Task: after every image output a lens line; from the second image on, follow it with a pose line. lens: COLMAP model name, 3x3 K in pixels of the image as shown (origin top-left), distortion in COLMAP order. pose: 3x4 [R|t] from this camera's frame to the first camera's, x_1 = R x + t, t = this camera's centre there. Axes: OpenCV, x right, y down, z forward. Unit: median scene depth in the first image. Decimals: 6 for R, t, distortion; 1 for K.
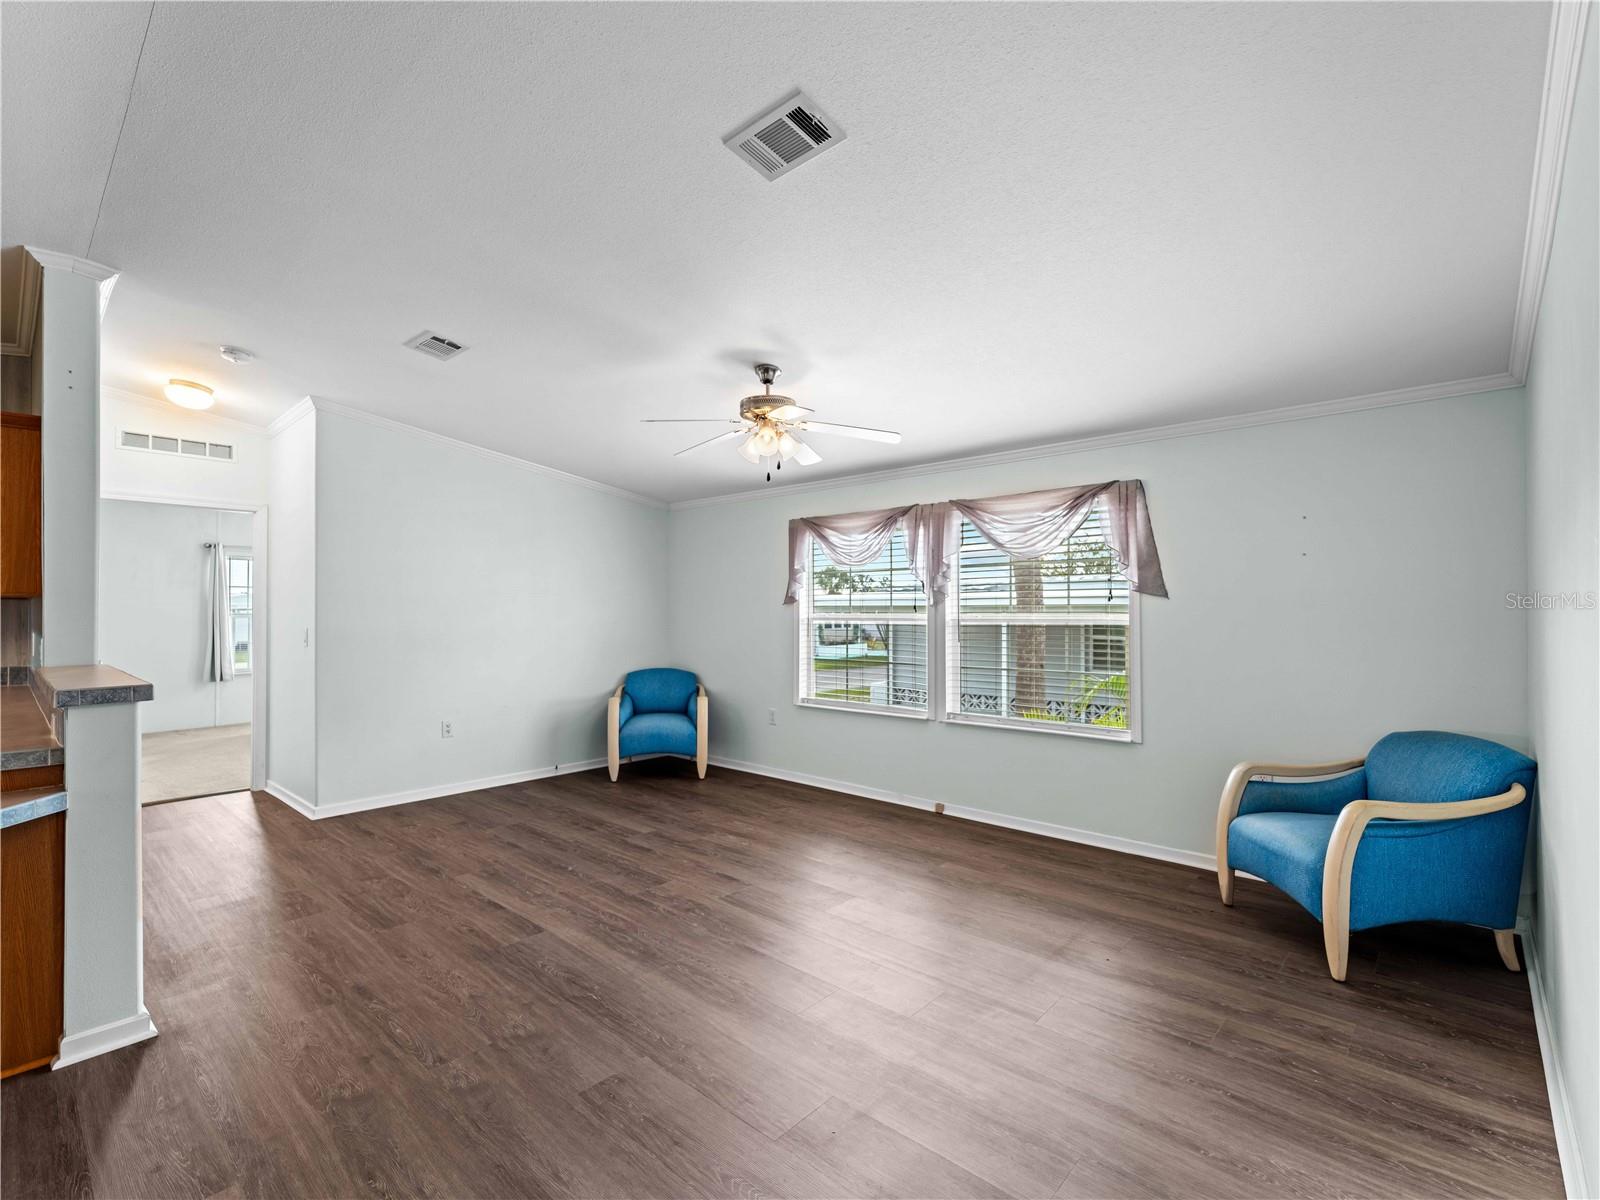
lens RADIAL K [[729.9, 0, 802.3], [0, 729.9, 609.1], [0, 0, 1]] dist [0.006674, -0.003401]
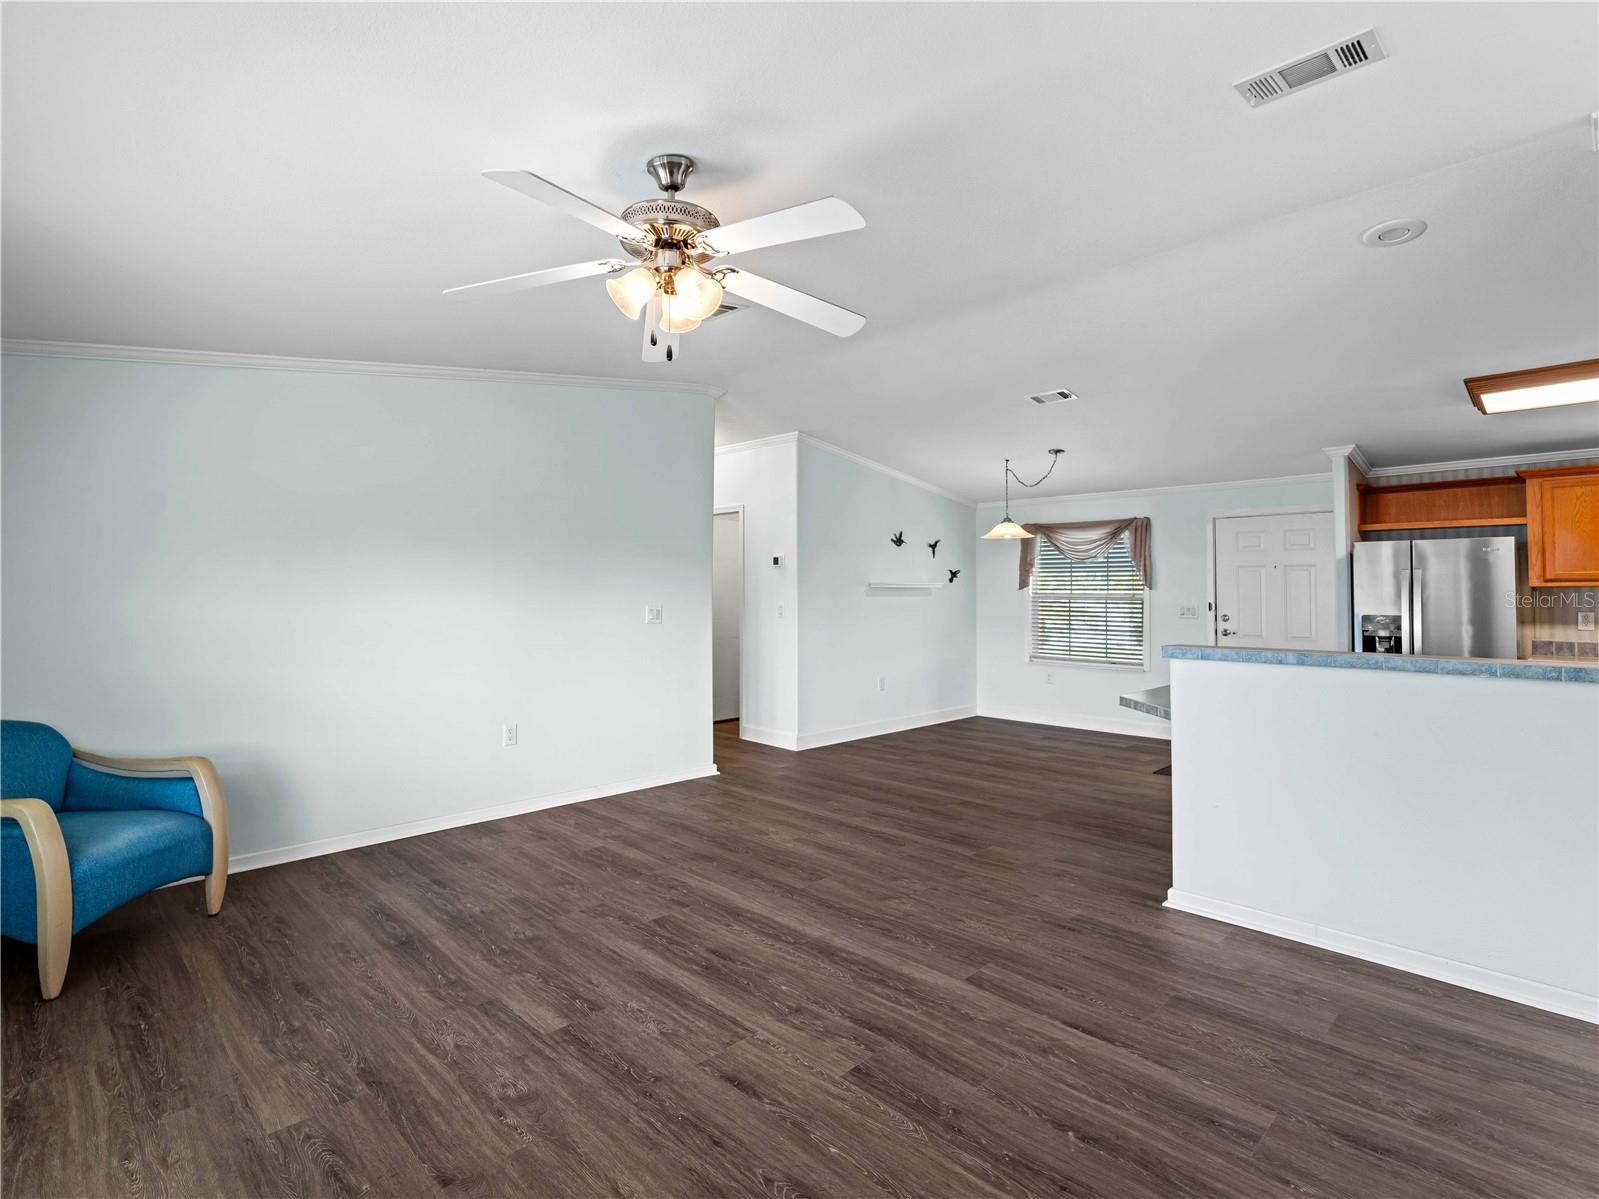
lens RADIAL K [[792.9, 0, 784.7], [0, 792.9, 572.1], [0, 0, 1]] dist [0.006751, -0.001036]
pose [[-0.998173, 0.000498, 0.060425, -0.184604], [-0.001418, 0.999498, -0.031661, 0.008610], [-0.060410, -0.031689, -0.997670, 1.729880]]
